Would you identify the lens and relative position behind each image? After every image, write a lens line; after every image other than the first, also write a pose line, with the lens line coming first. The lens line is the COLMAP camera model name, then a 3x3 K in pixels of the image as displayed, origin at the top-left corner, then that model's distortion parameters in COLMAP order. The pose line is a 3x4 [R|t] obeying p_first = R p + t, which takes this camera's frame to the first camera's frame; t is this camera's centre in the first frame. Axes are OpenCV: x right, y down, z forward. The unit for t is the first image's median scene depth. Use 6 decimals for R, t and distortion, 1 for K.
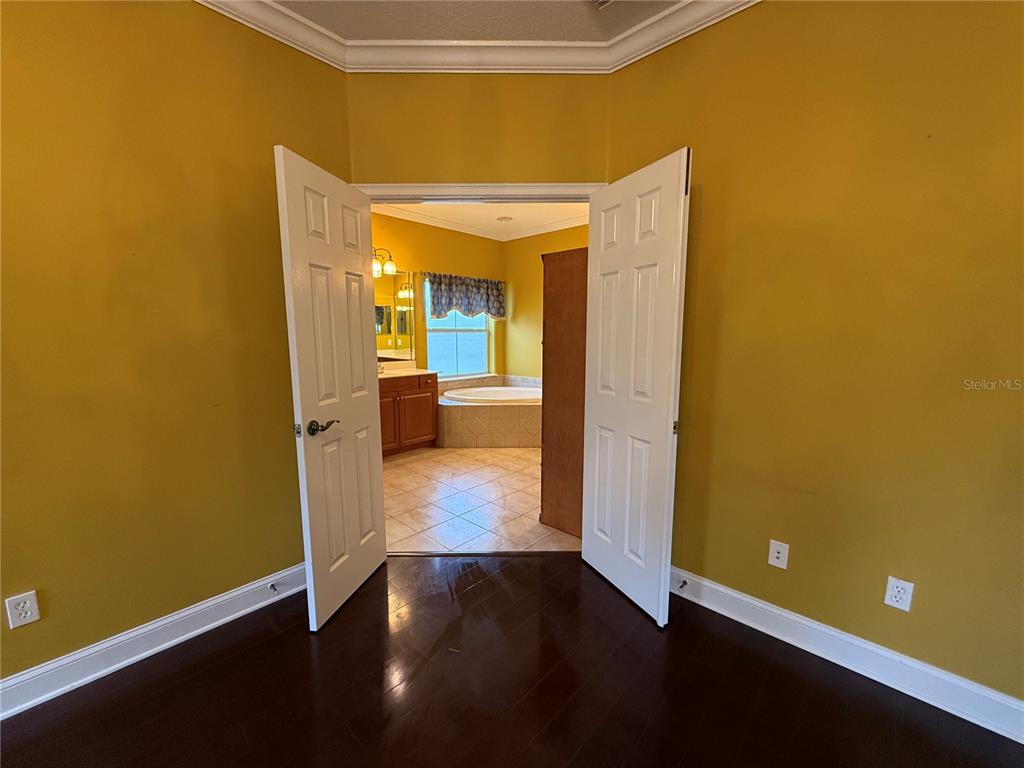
lens RADIAL K [[409.2, 0, 513.7], [0, 409.2, 385.2], [0, 0, 1]] dist [-0.000510, -0.000042]
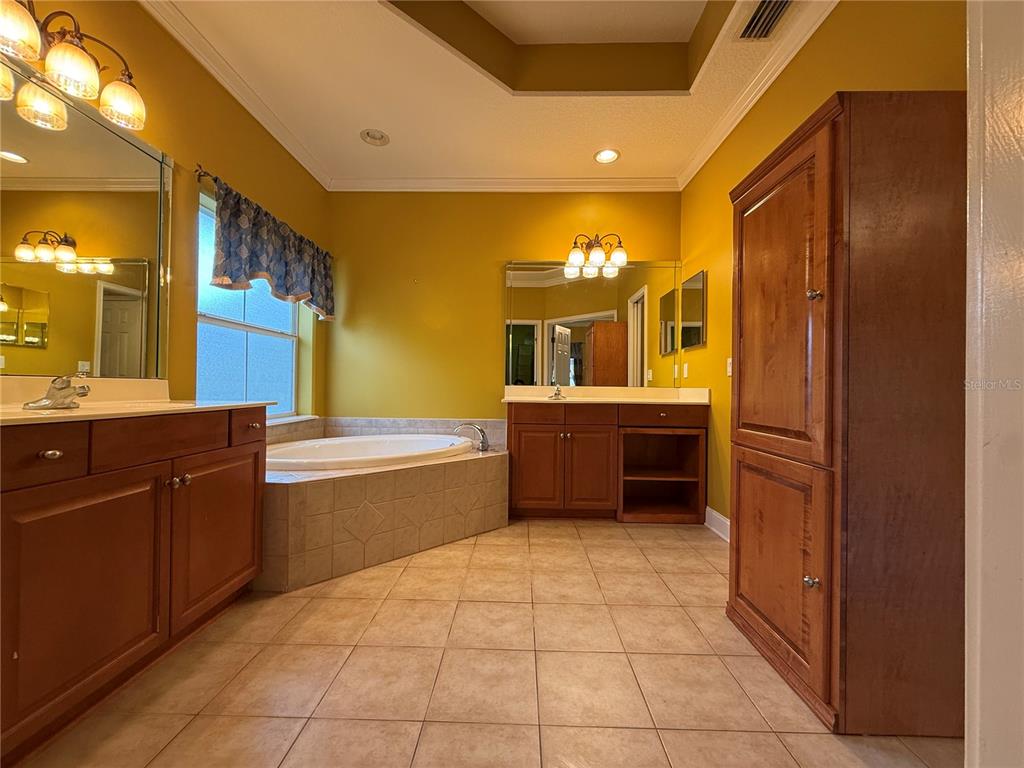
lens RADIAL K [[408.5, 0, 511.5], [0, 408.5, 383.0], [0, 0, 1]] dist [0.001218, -0.000027]
pose [[0.749041, 0.017049, 0.662305, -0.248443], [0.070554, 0.991932, -0.105328, 0.007325], [-0.658757, 0.125623, 0.741794, 0.485141]]
